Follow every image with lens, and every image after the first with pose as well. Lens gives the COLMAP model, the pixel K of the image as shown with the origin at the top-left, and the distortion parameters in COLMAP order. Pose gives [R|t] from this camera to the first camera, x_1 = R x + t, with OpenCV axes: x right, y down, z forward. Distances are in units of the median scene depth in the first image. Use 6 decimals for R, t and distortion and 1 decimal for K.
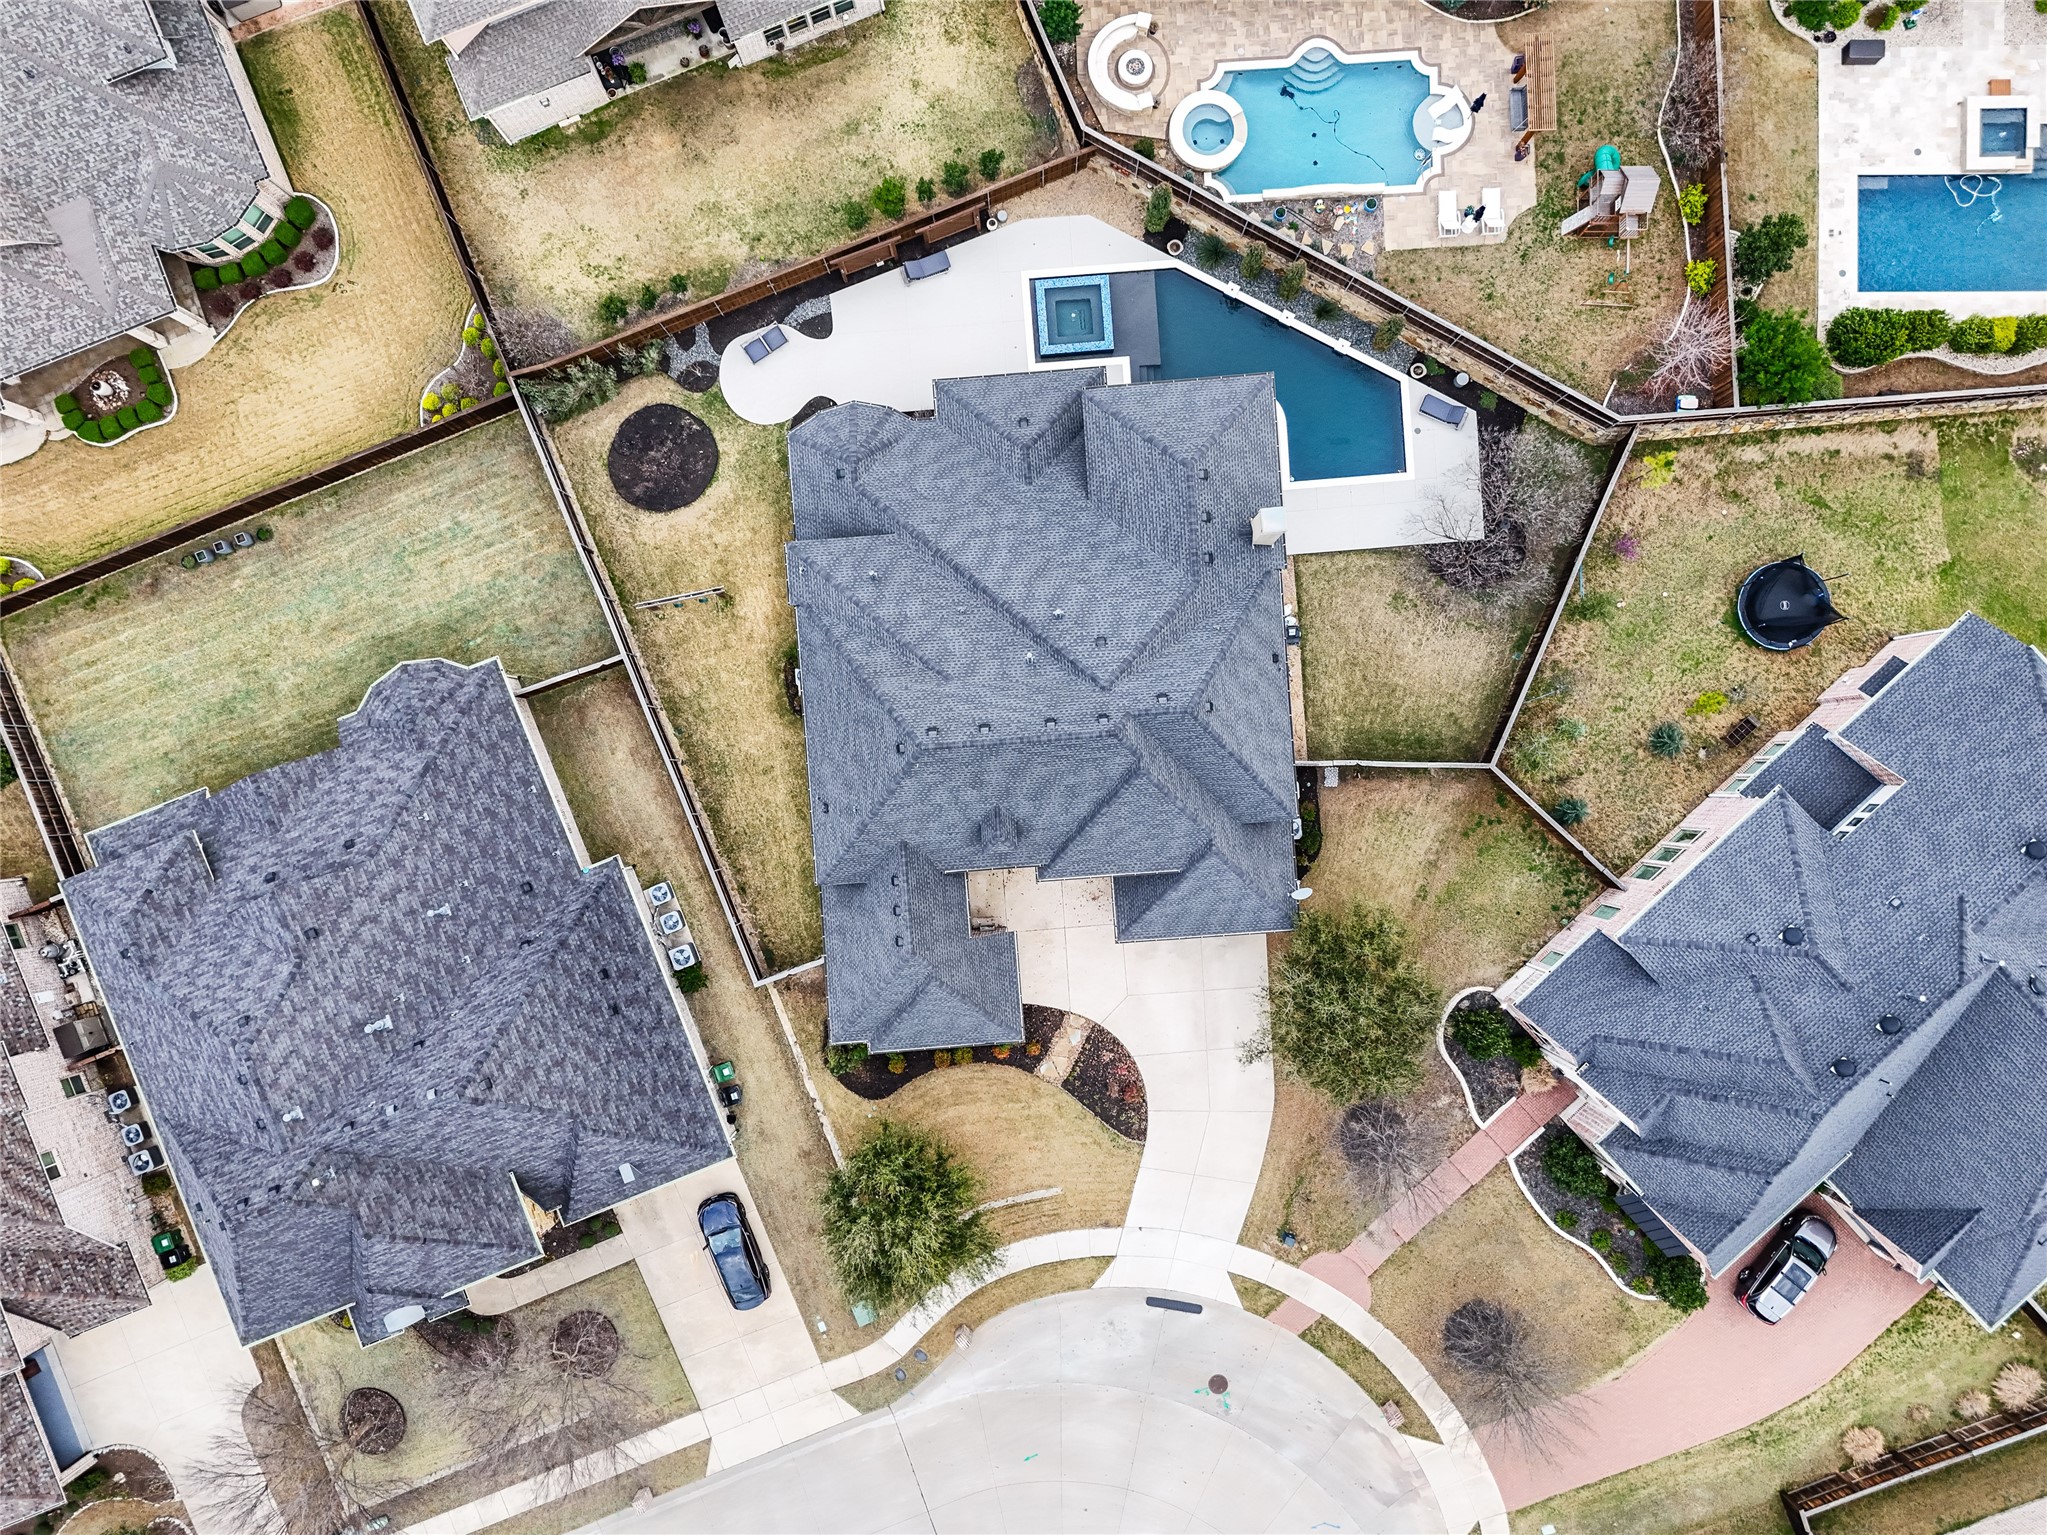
lens RADIAL K [[1468.6, 0, 1023.5], [0, 1468.6, 767.5], [0, 0, 1]] dist [0.031483, -0.002004]
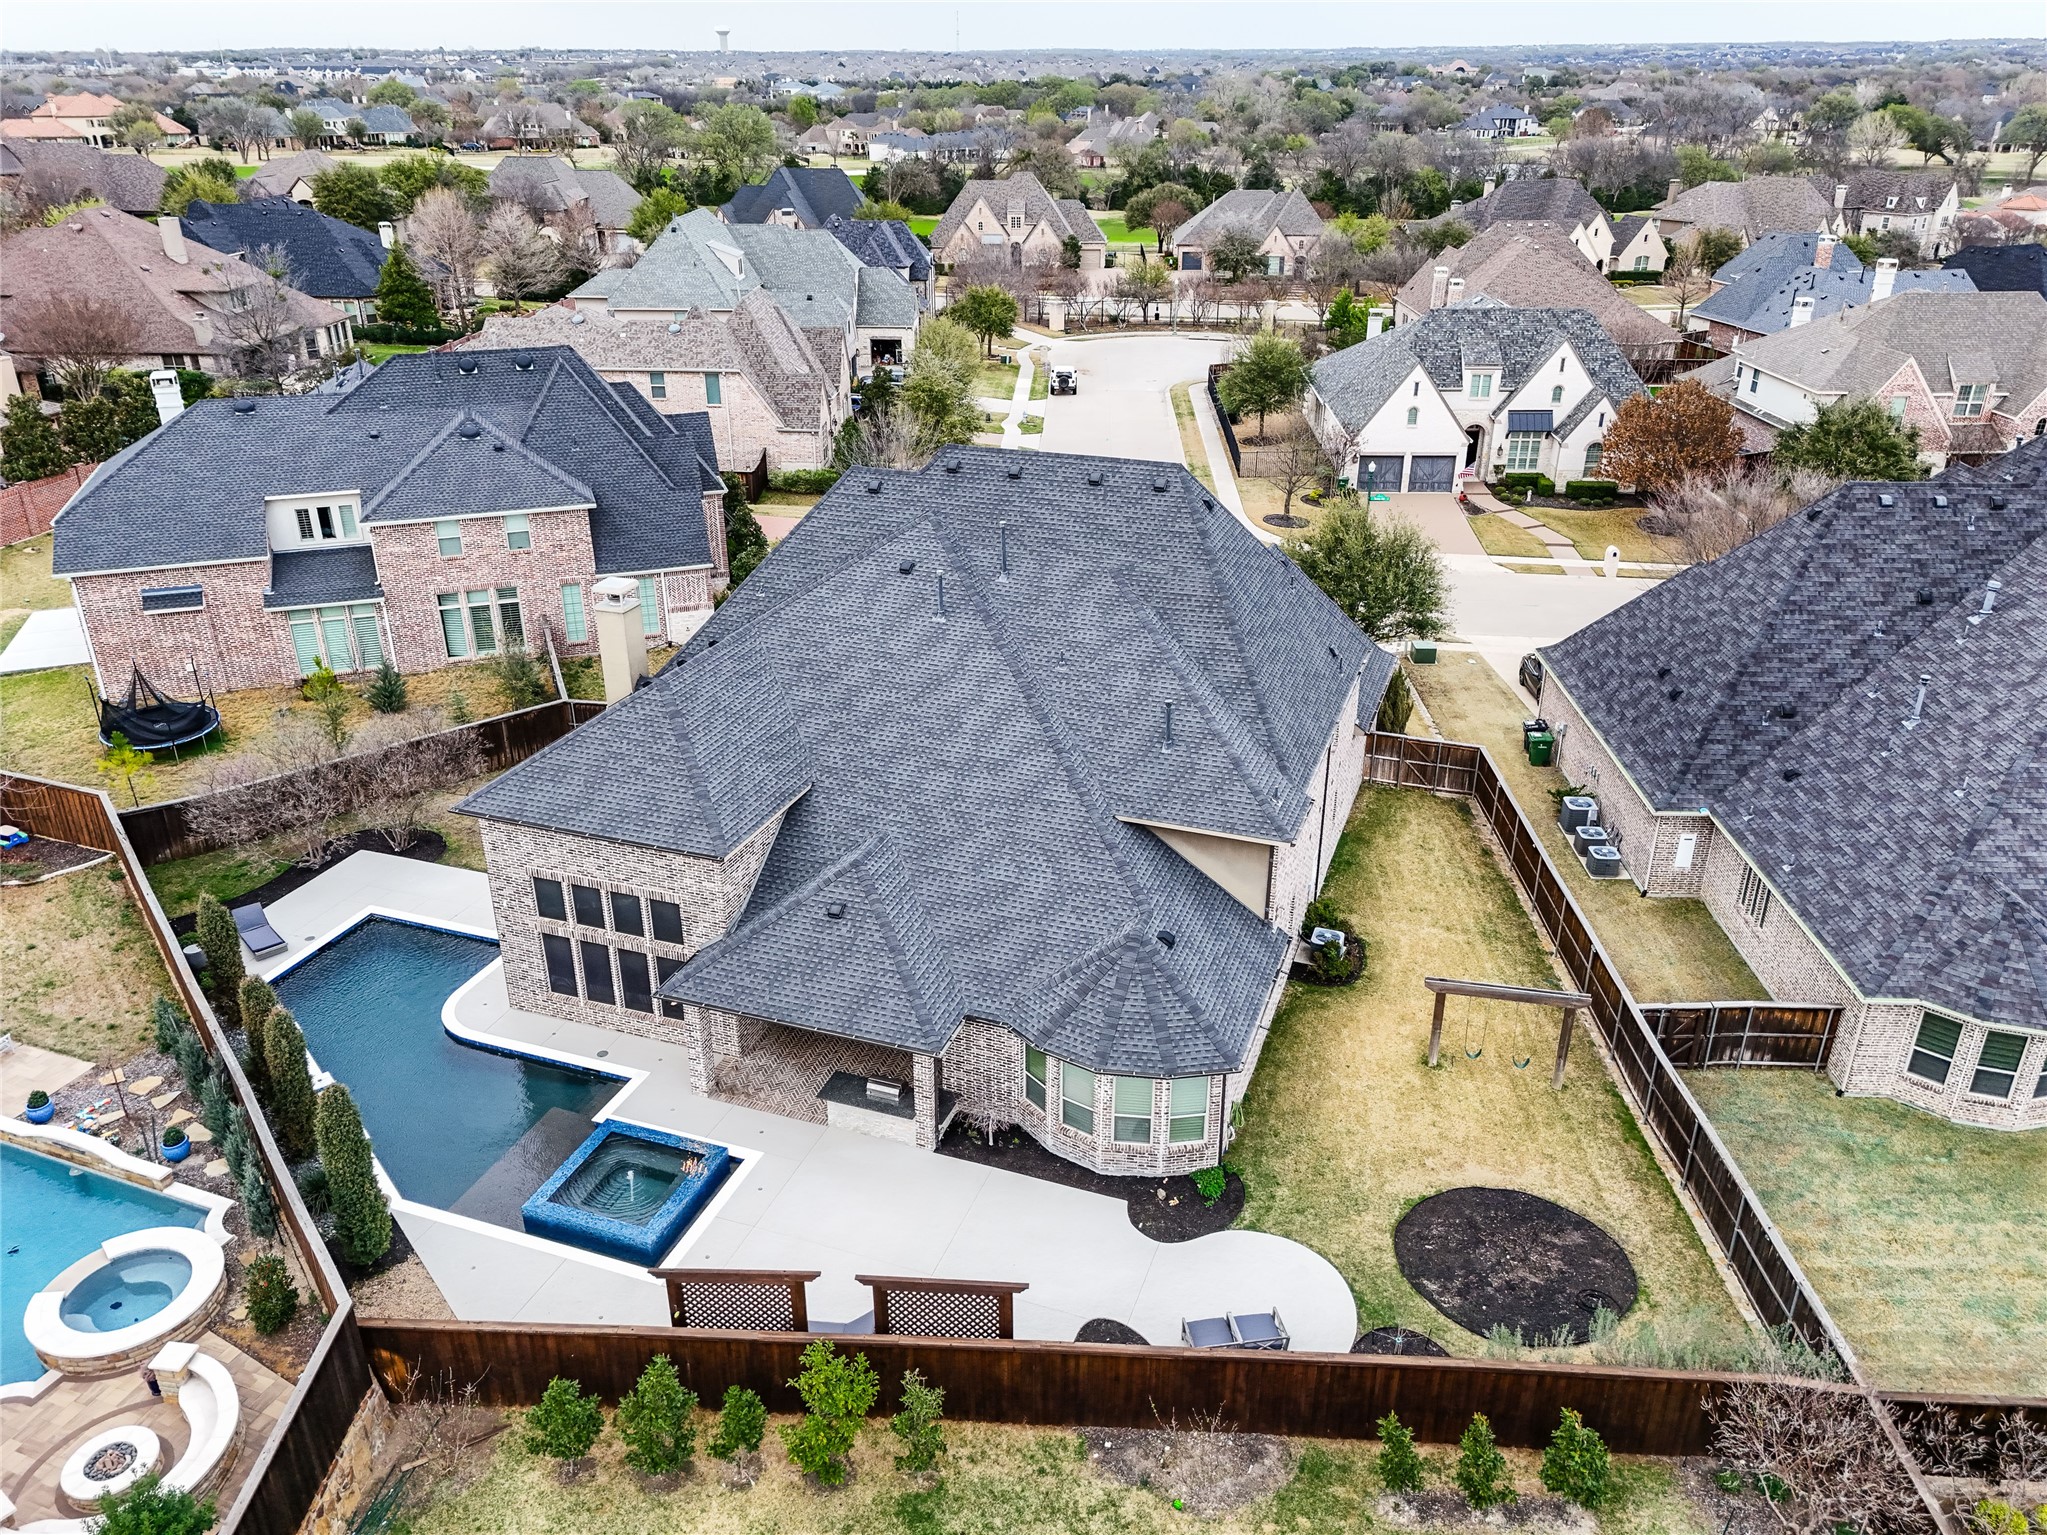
lens RADIAL K [[1468.6, 0, 1023.5], [0, 1468.6, 767.5], [0, 0, 1]] dist [0.031483, -0.002004]
pose [[-0.911617, -0.173780, 0.372499, -0.252004], [0.410894, -0.409555, 0.814513, -0.603138], [0.011012, 0.895581, 0.444763, 0.645242]]
